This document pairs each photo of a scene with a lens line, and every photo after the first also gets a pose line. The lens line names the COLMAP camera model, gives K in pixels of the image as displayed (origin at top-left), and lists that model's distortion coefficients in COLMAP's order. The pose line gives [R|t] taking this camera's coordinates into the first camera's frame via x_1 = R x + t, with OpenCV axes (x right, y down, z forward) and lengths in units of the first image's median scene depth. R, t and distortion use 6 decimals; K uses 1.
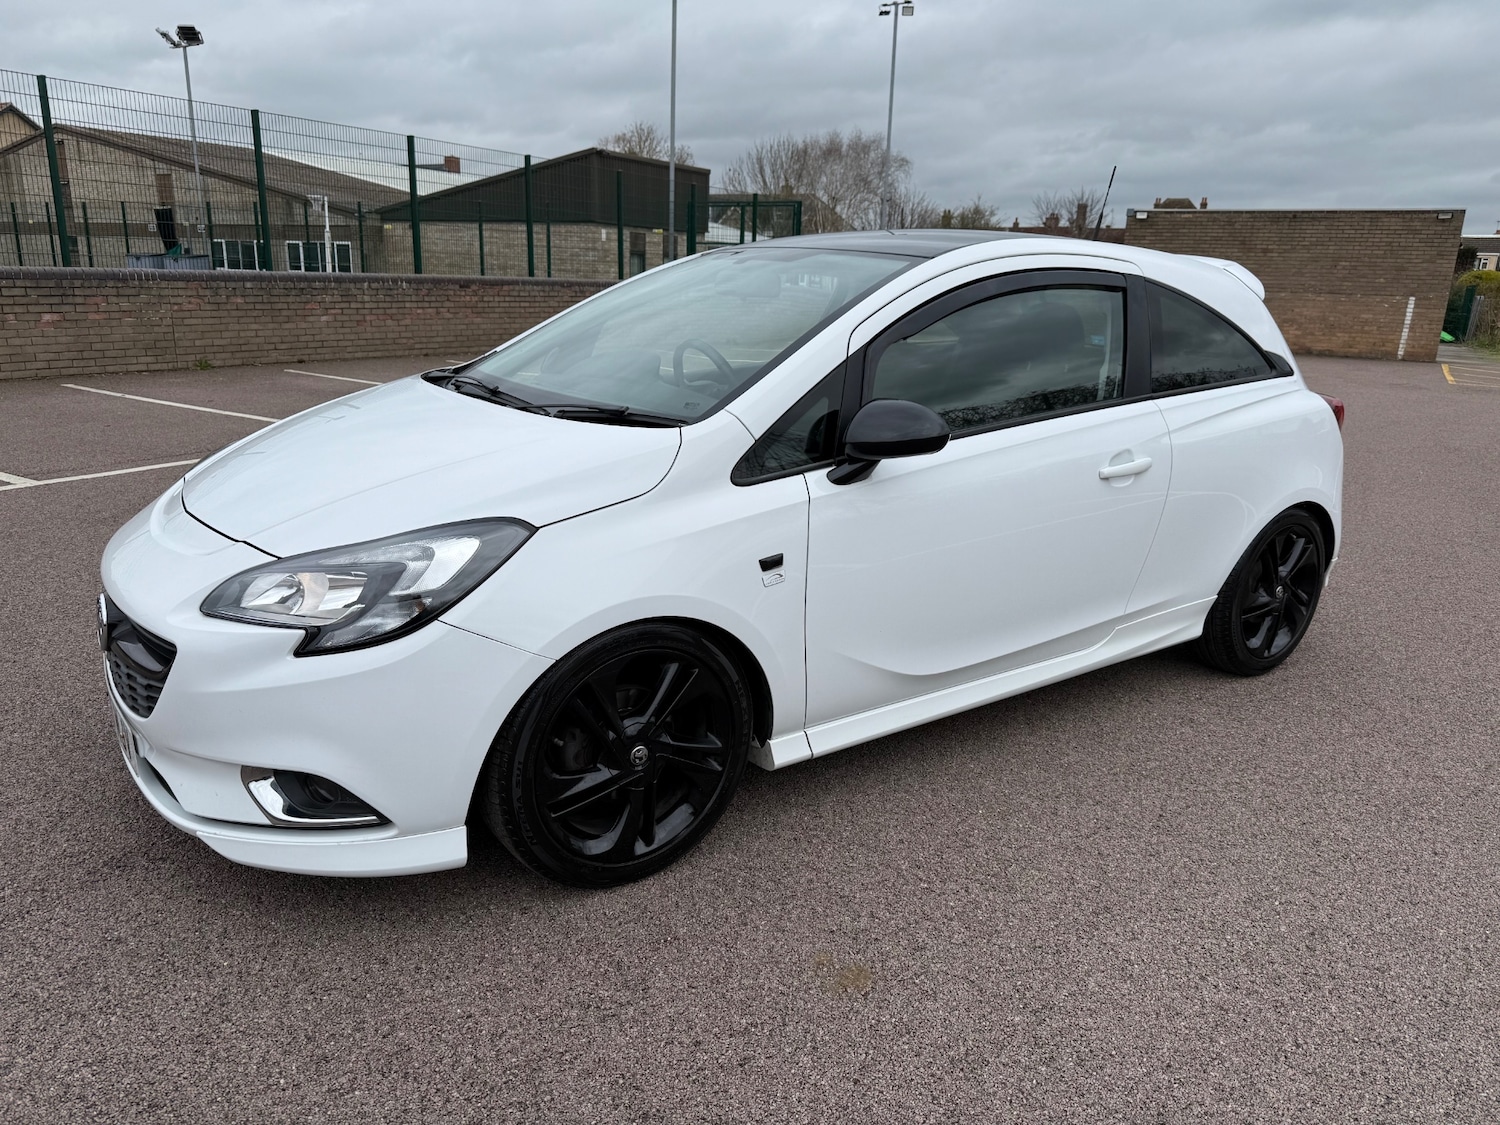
lens RADIAL K [[1070.6, 0, 759.3], [0, 1070.6, 570.1], [0, 0, 1]] dist [0.033293, -0.050569]
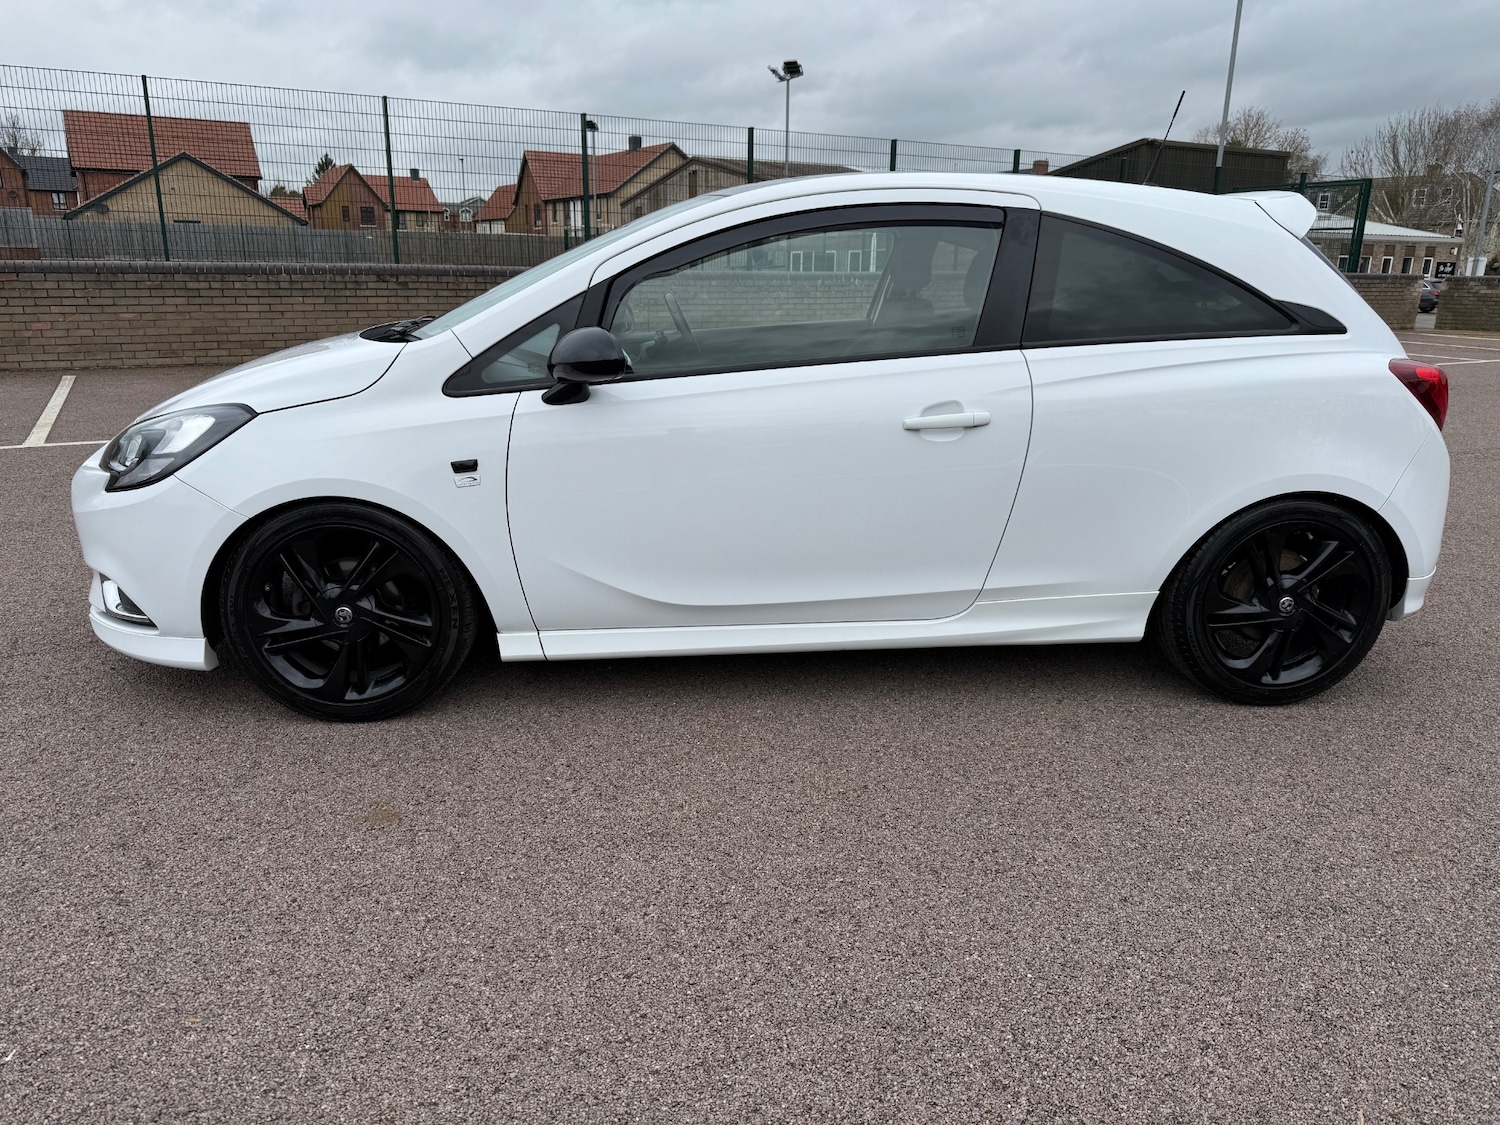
lens RADIAL K [[1081.5, 0, 745.2], [0, 1081.5, 570.8], [0, 0, 1]] dist [0.039430, -0.042821]
pose [[0.856181, 0.117941, -0.503035, 0.210465], [-0.122614, 0.992166, 0.023930, 0.009499], [0.501916, 0.041191, 0.863935, 0.040177]]
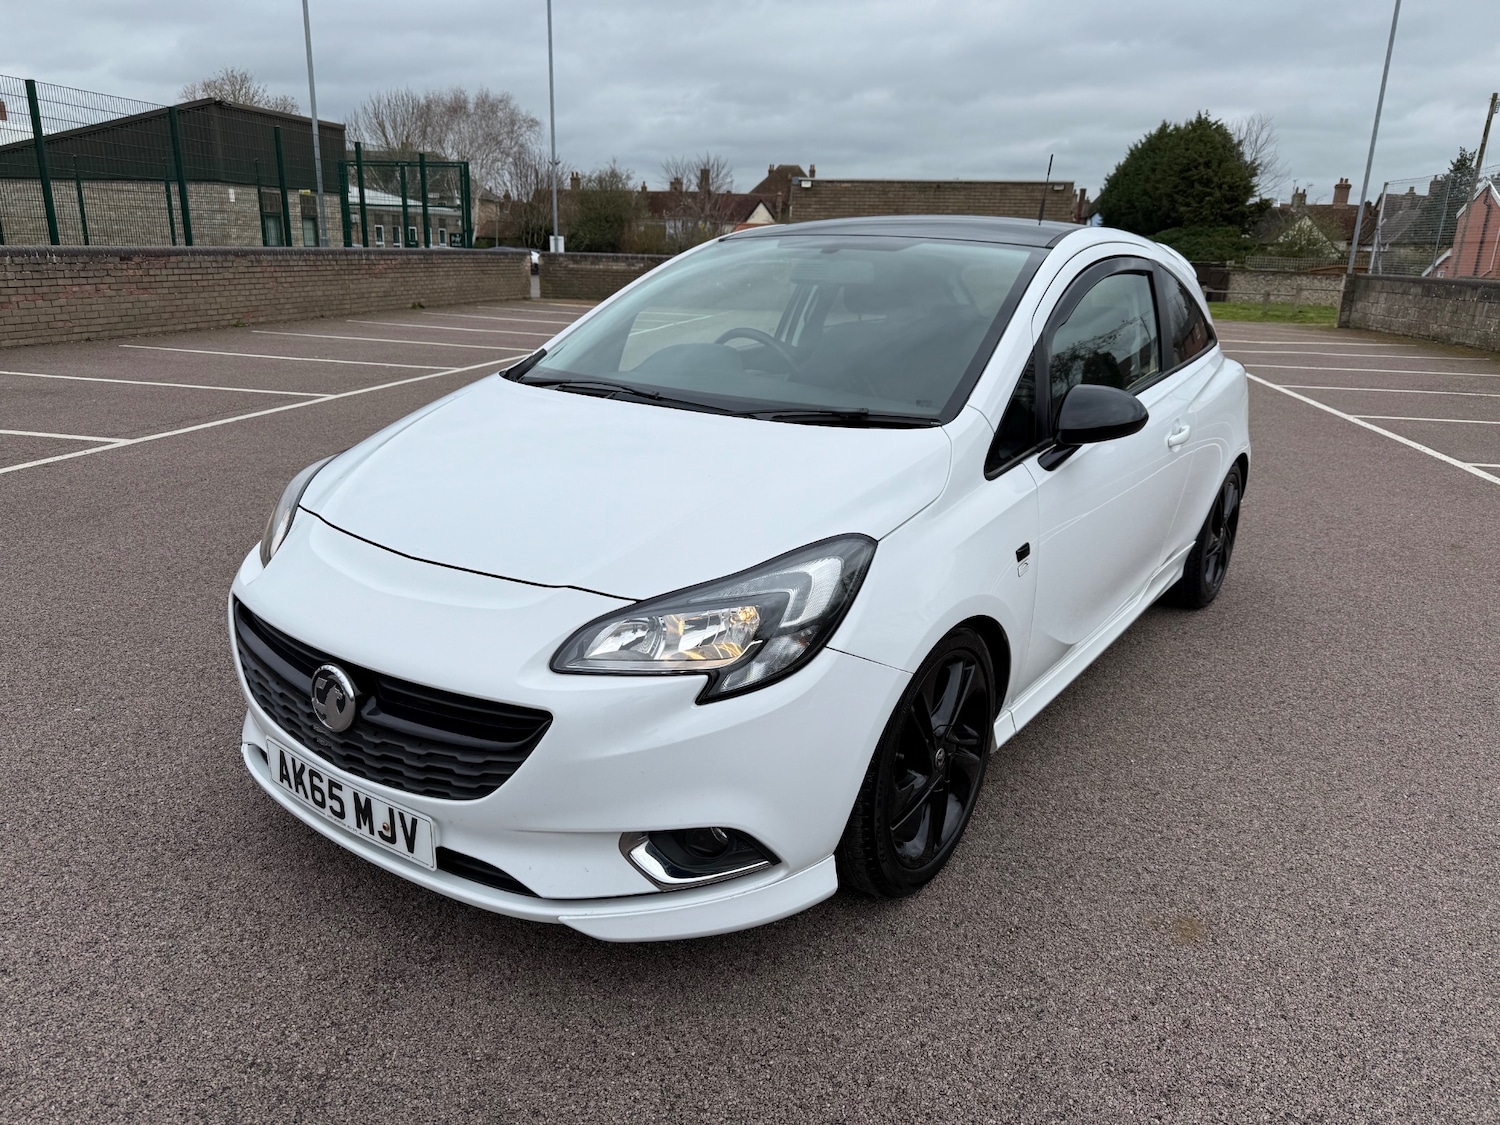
lens RADIAL K [[1071.6, 0, 753.6], [0, 1071.6, 564.3], [0, 0, 1]] dist [0.017780, -0.022051]
pose [[0.945224, -0.098300, 0.311269, -0.136103], [0.089693, 0.995088, 0.041882, -0.015156], [-0.313857, -0.011670, 0.949399, 0.024806]]
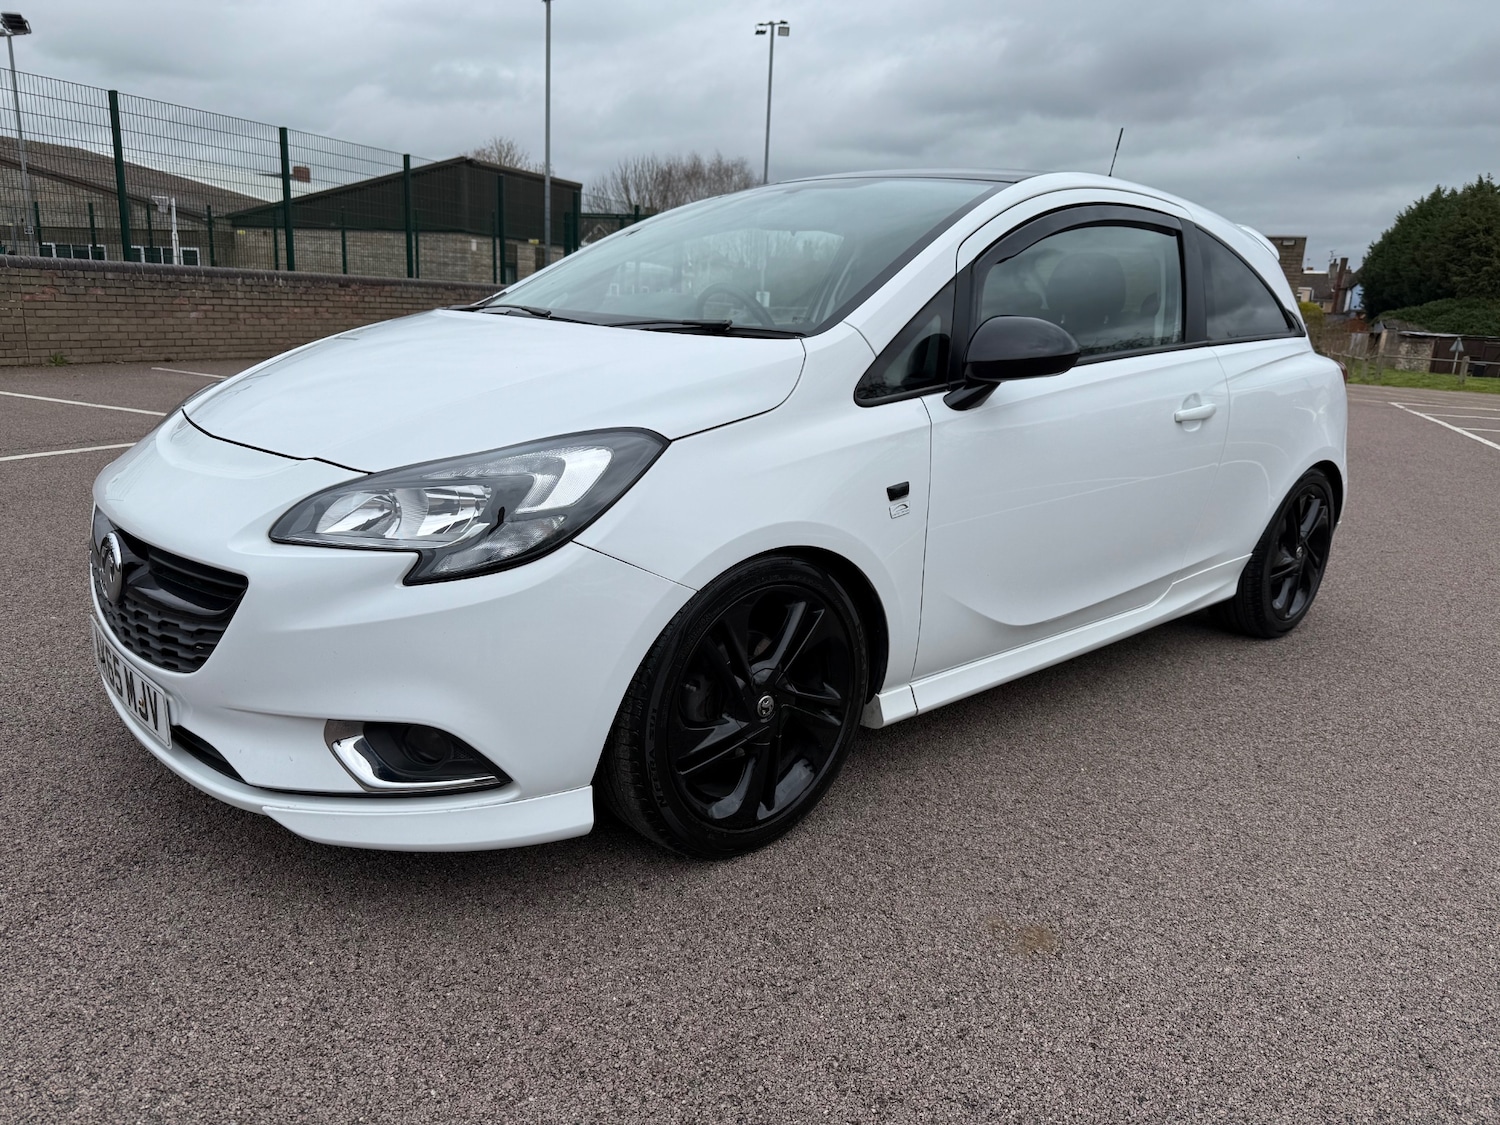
lens RADIAL K [[1073.5, 0, 756.3], [0, 1073.5, 569.4], [0, 0, 1]] dist [0.009694, -0.012740]
pose [[0.992020, -0.014234, 0.125275, -0.054619], [0.017011, 0.999632, -0.021128, 0.018775], [-0.124928, 0.023090, 0.991897, 0.028783]]
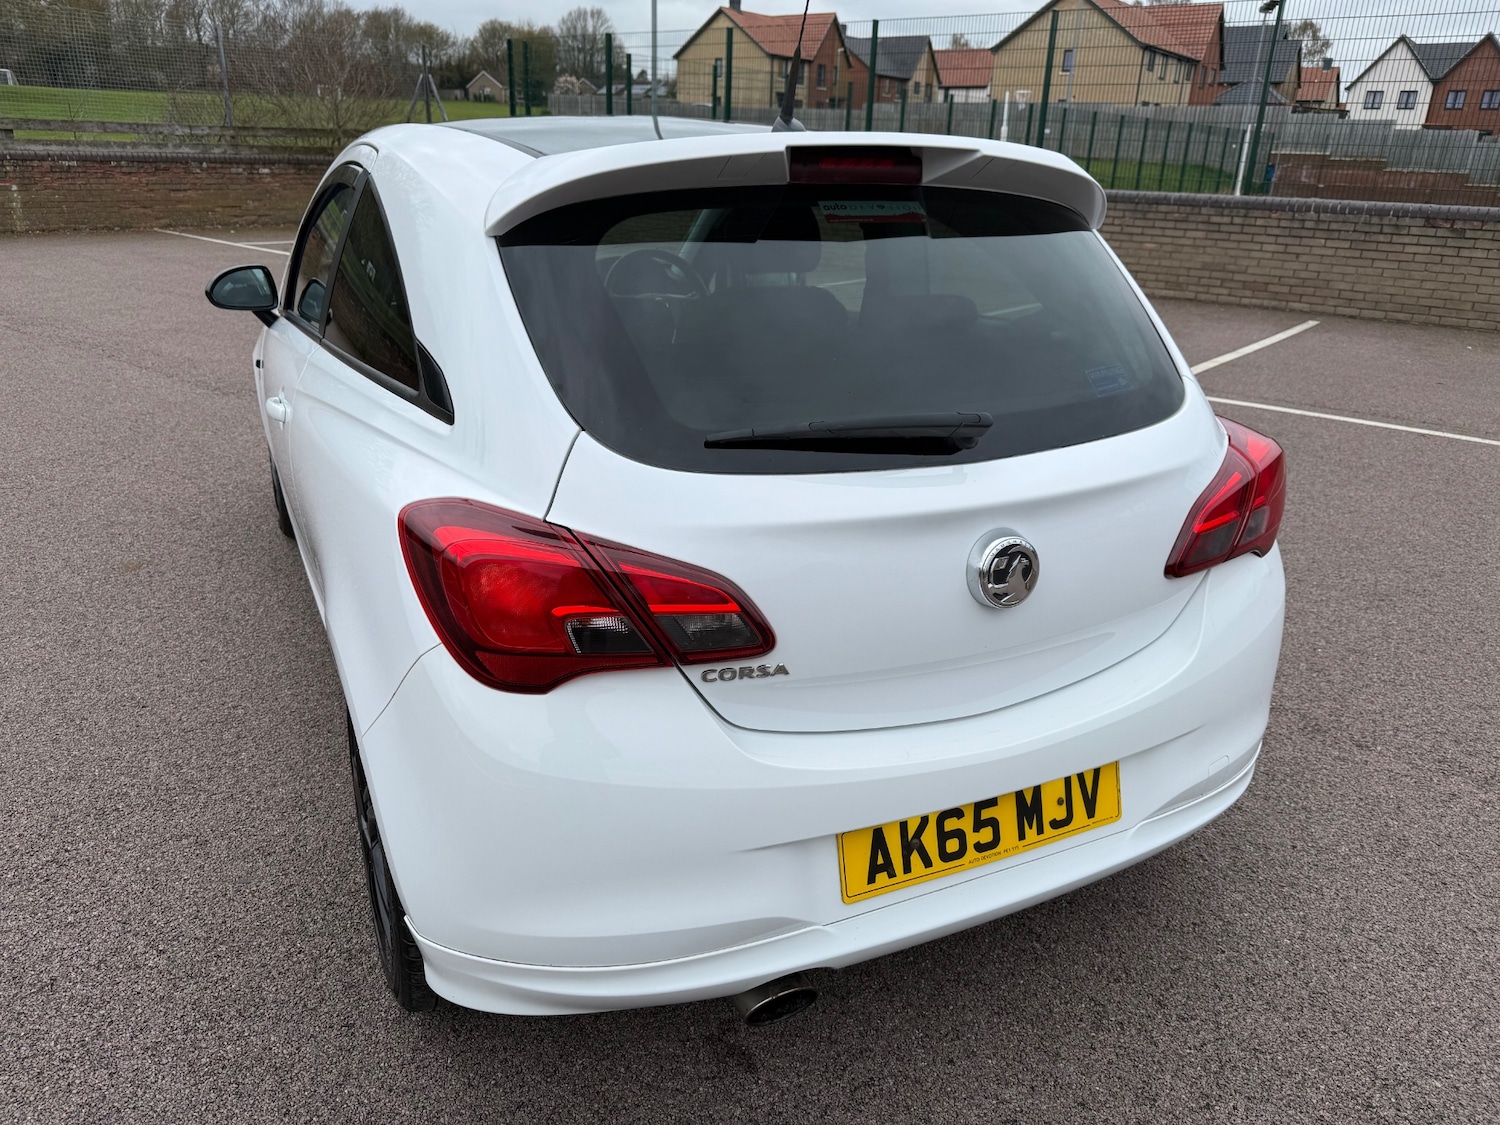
lens RADIAL K [[1090.4, 0, 743.8], [0, 1090.4, 567.3], [0, 0, 1]] dist [0.002677, 0.000564]
pose [[-0.188719, 0.314801, -0.930207, 0.341379], [-0.298514, 0.884015, 0.359730, -0.122954], [0.935561, 0.345568, -0.072858, 0.449174]]
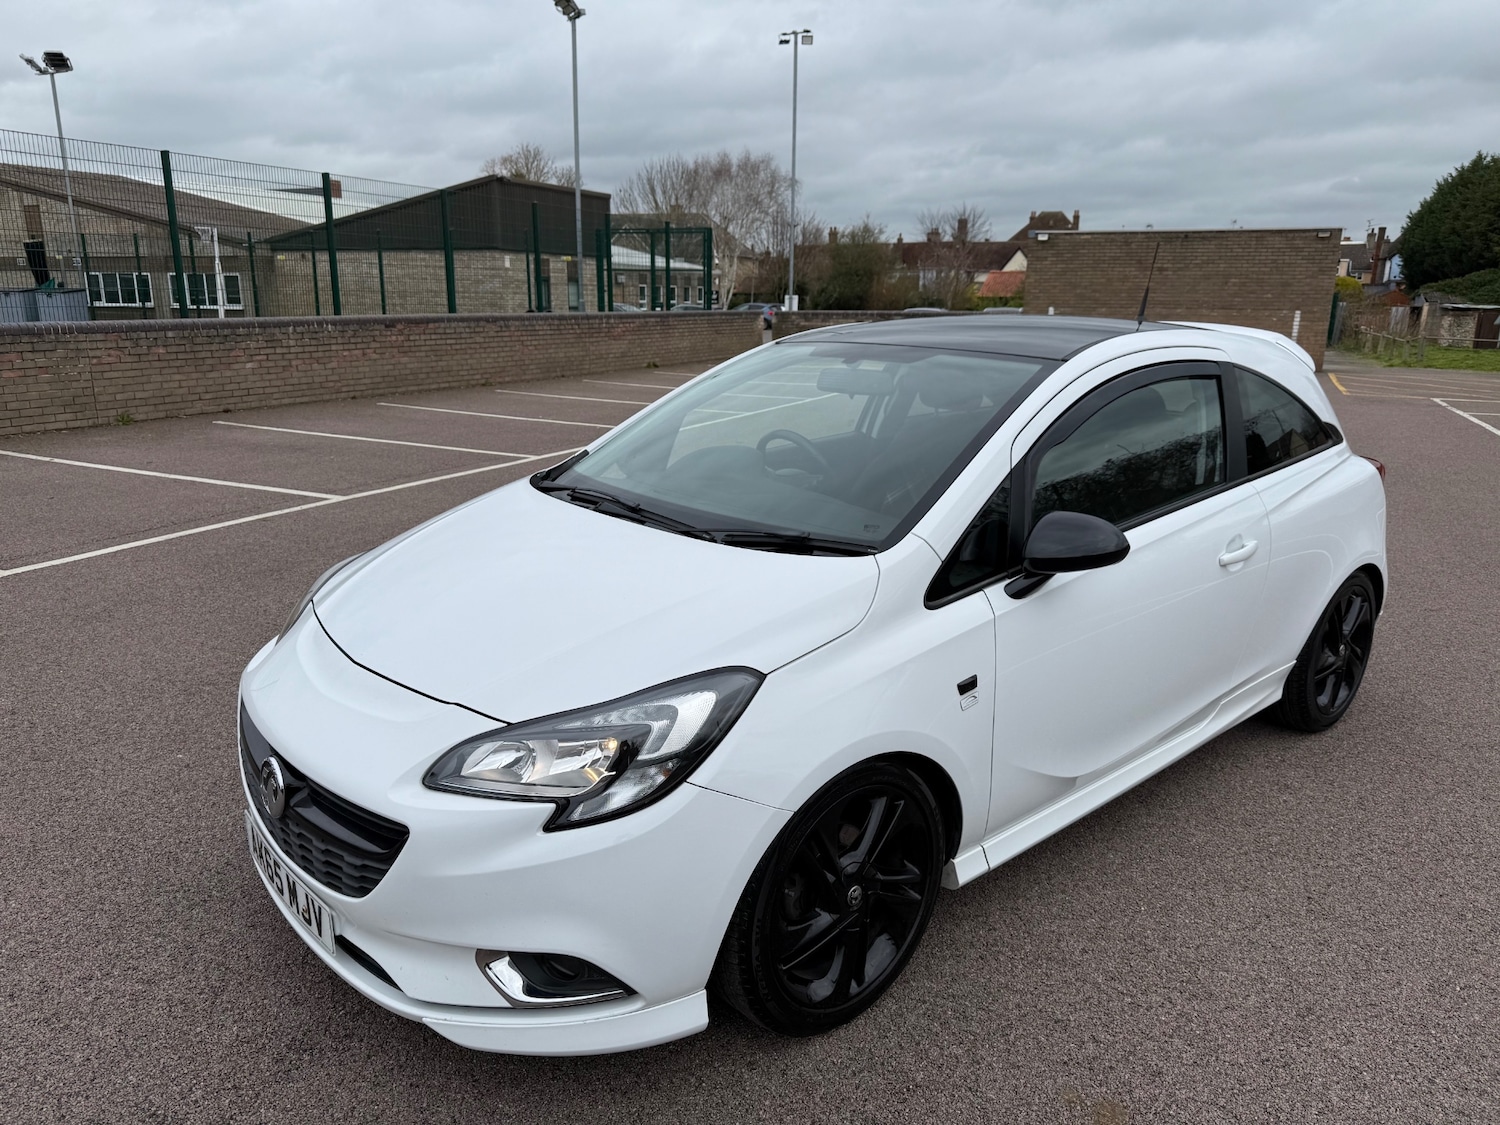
lens RADIAL K [[1071.6, 0, 753.6], [0, 1071.6, 564.3], [0, 0, 1]] dist [0.017780, -0.022051]
pose [[0.994925, -0.042964, 0.090987, -0.066794], [0.044555, 0.998886, -0.015523, -0.027729], [-0.090219, 0.019499, 0.995731, 0.006503]]
